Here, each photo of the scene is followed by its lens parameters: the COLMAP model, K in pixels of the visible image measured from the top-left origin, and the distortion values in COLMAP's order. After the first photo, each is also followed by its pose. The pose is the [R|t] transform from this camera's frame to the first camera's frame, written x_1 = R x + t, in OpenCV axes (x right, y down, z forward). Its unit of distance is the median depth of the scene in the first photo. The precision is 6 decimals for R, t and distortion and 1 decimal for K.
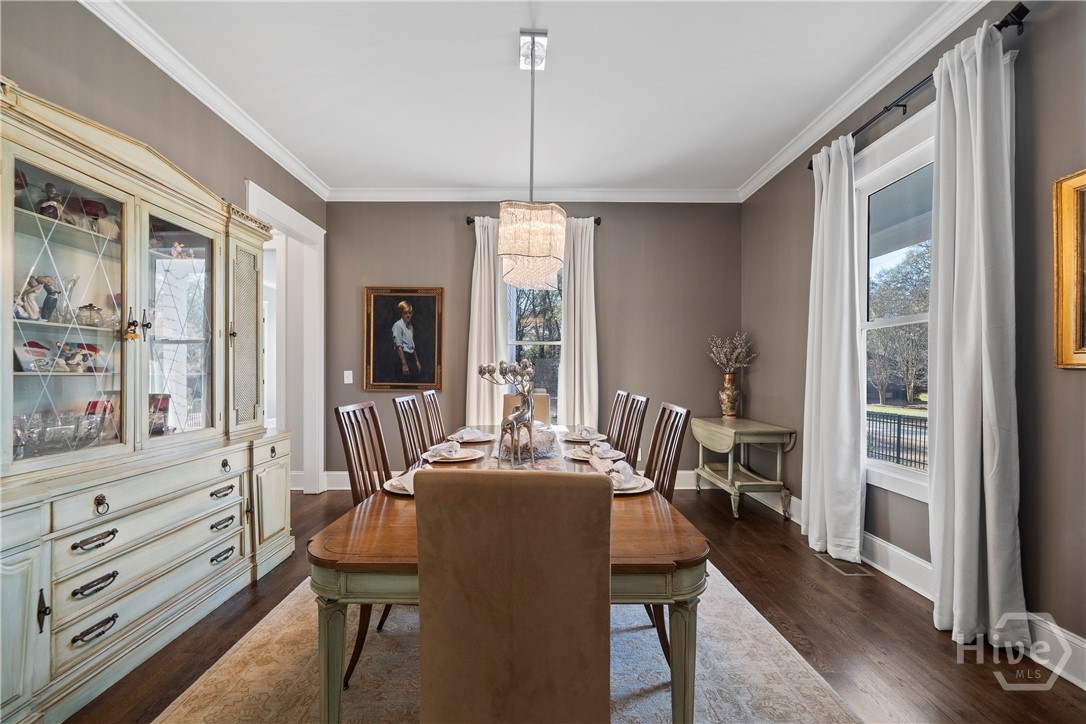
lens RADIAL K [[421.9, 0, 534.2], [0, 421.9, 370.4], [0, 0, 1]] dist [-0.001015, -0.000123]
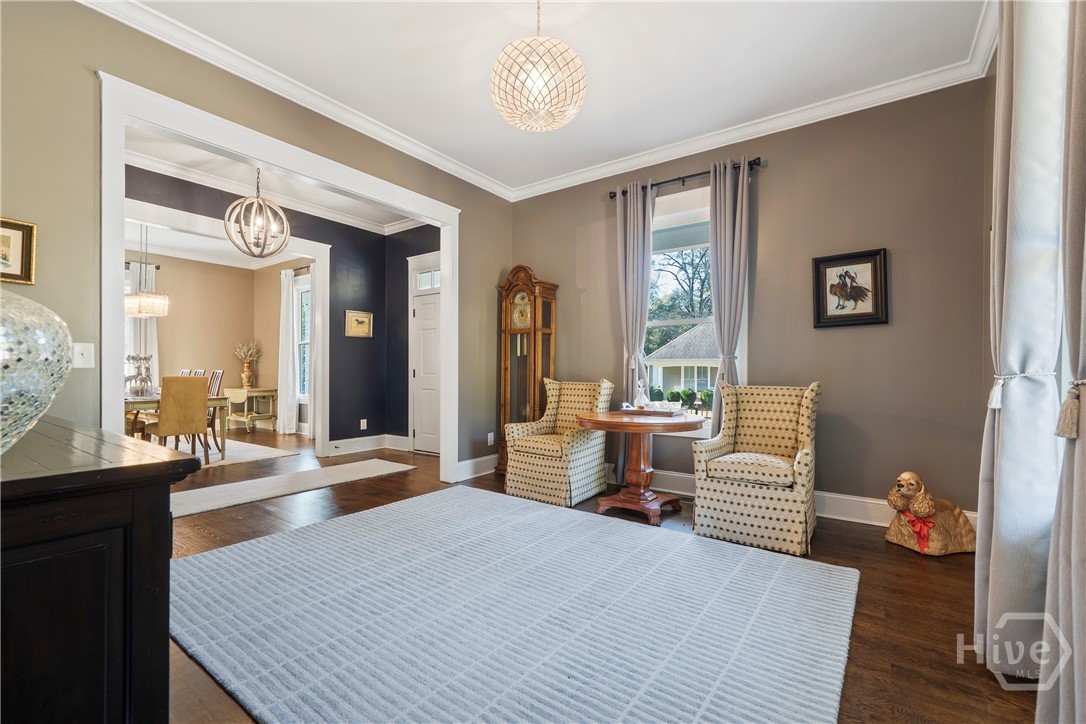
lens RADIAL K [[472.6, 0, 533.8], [0, 472.6, 371.2], [0, 0, 1]] dist [-0.001839, -0.000122]
pose [[0.589615, -0.006453, 0.807659, -0.492486], [0.000542, 0.999971, 0.007594, 0.029966], [-0.807685, -0.004040, 0.589601, -1.305003]]
